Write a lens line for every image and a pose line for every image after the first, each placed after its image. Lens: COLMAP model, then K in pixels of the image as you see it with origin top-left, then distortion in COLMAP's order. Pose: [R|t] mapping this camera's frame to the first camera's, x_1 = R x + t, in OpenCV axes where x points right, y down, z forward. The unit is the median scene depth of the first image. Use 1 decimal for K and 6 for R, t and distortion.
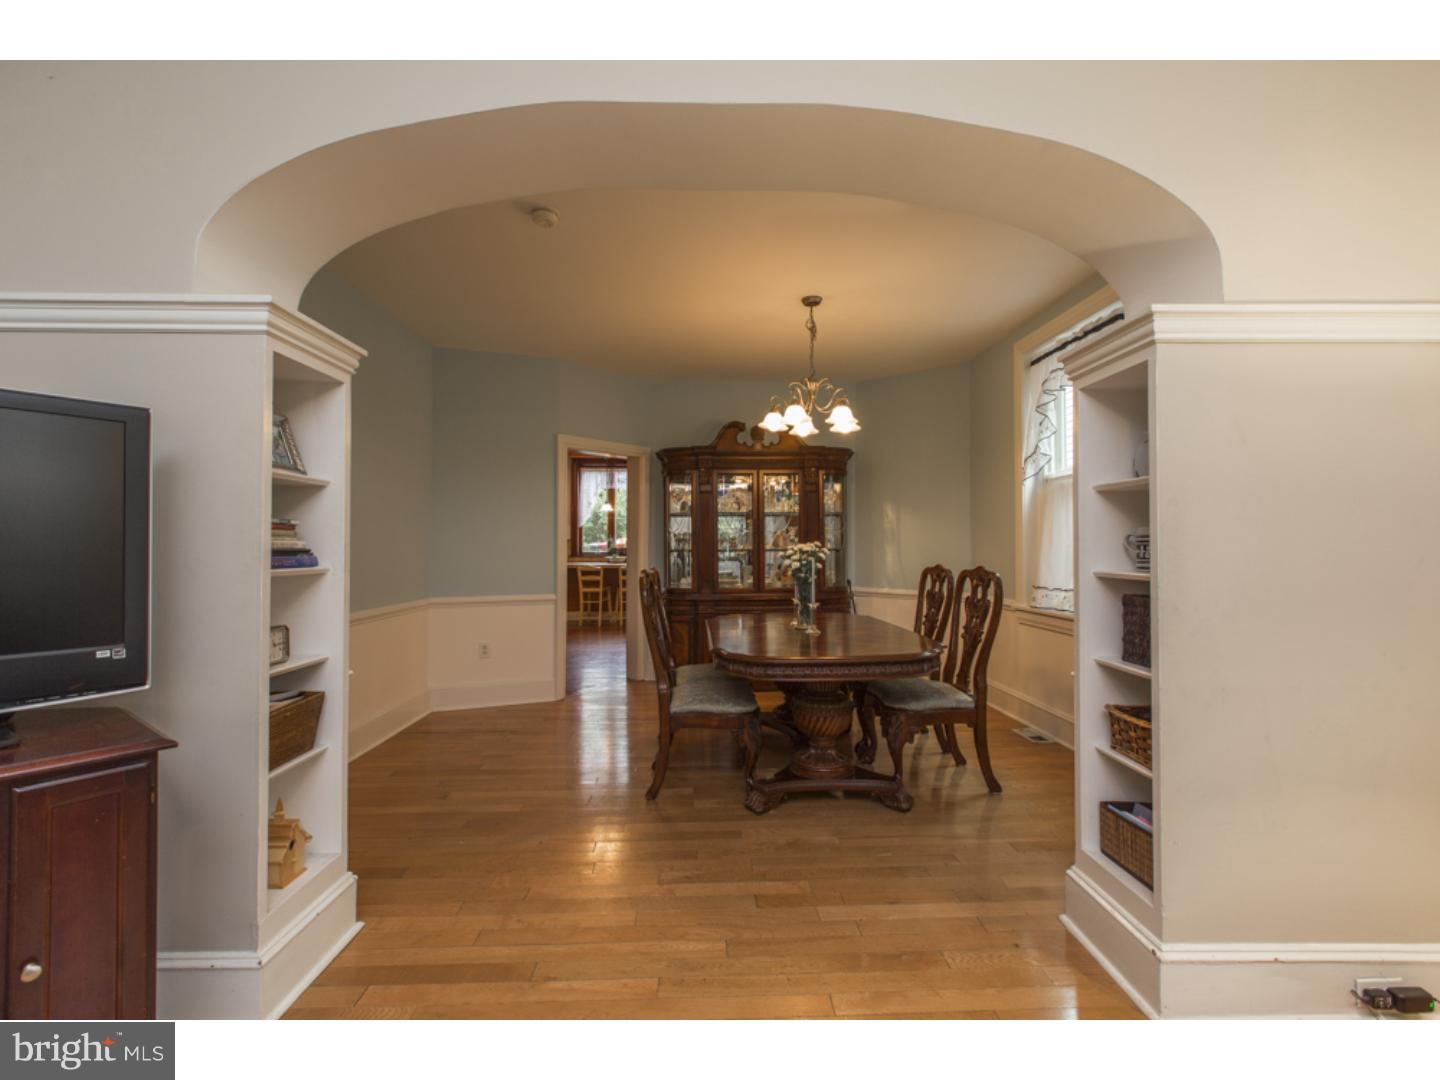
lens RADIAL K [[645.2, 0, 724.1], [0, 645.2, 544.4], [0, 0, 1]] dist [-0.000371, 0.000264]
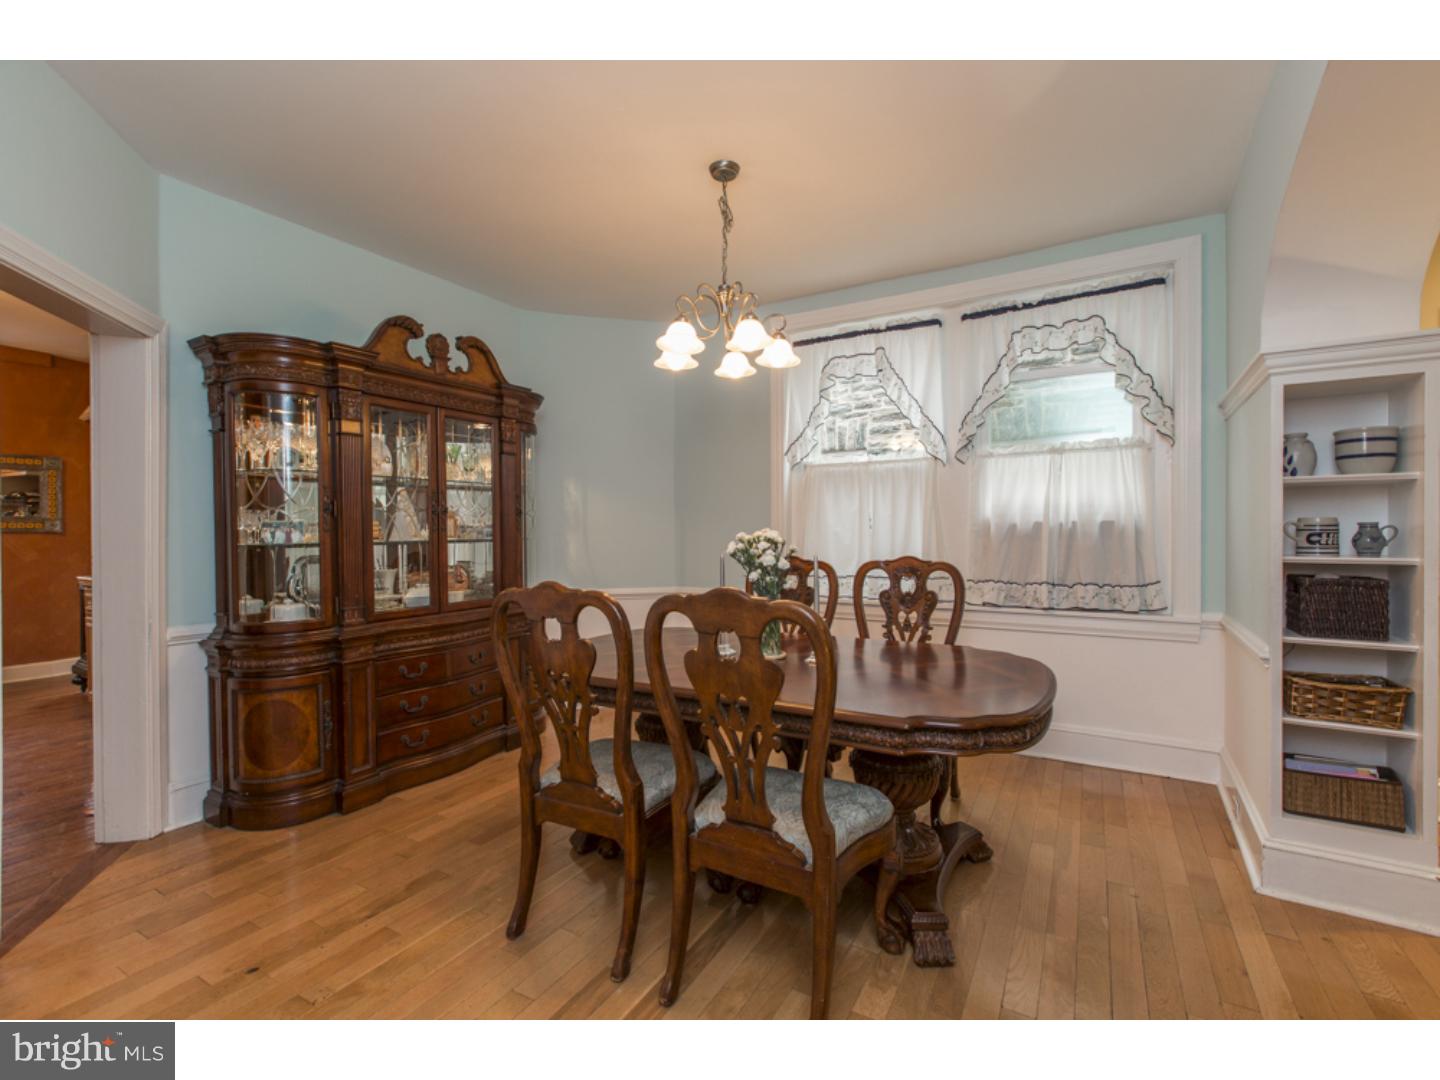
lens RADIAL K [[634.4, 0, 719.6], [0, 634.4, 537.7], [0, 0, 1]] dist [-0.003685, 0.000047]
pose [[0.532896, -0.012520, 0.846088, -0.348883], [0.002117, 0.999907, 0.013462, -0.003335], [-0.846178, -0.005383, 0.532873, 0.526876]]
